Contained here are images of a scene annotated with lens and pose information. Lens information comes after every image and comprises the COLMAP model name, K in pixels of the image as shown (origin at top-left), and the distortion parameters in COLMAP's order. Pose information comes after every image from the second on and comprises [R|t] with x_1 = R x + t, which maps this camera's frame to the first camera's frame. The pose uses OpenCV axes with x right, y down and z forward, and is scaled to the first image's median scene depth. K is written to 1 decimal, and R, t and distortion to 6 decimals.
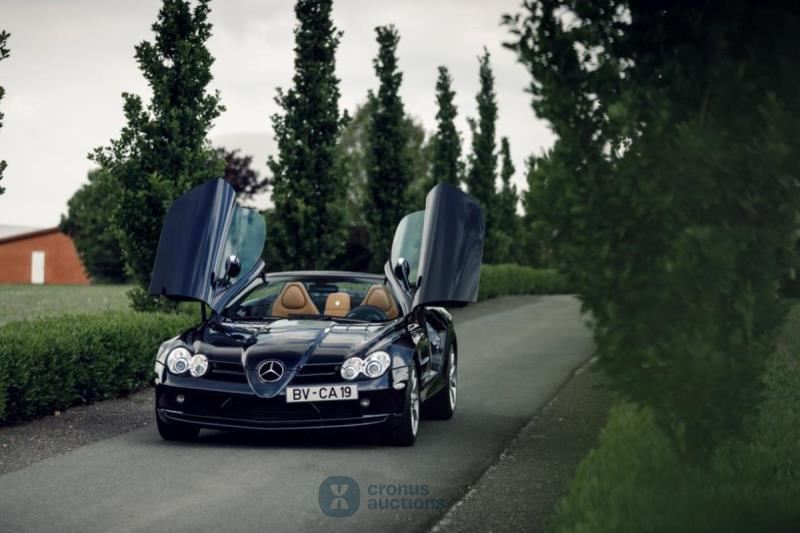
lens RADIAL K [[3305.2, 0, 400.0], [0, 3305.2, 266.5], [0, 0, 1]] dist [-0.027395, -3.999075]
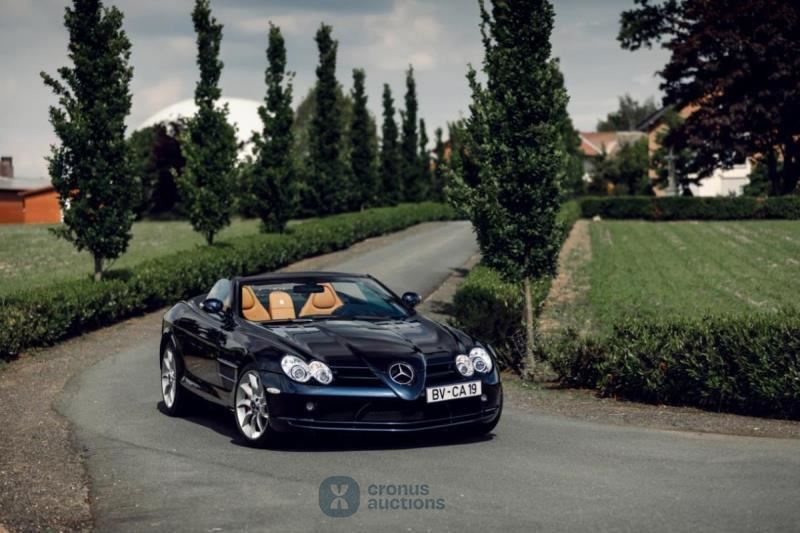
lens RADIAL K [[2889.4, 0, 400.0], [0, 2889.4, 266.5], [0, 0, 1]] dist [-0.026837, -3.976928]
pose [[0.999382, -0.018597, 0.029838, -0.046331], [0.017775, 0.999462, 0.027569, -0.014829], [-0.030335, -0.027022, 0.999174, -0.849851]]
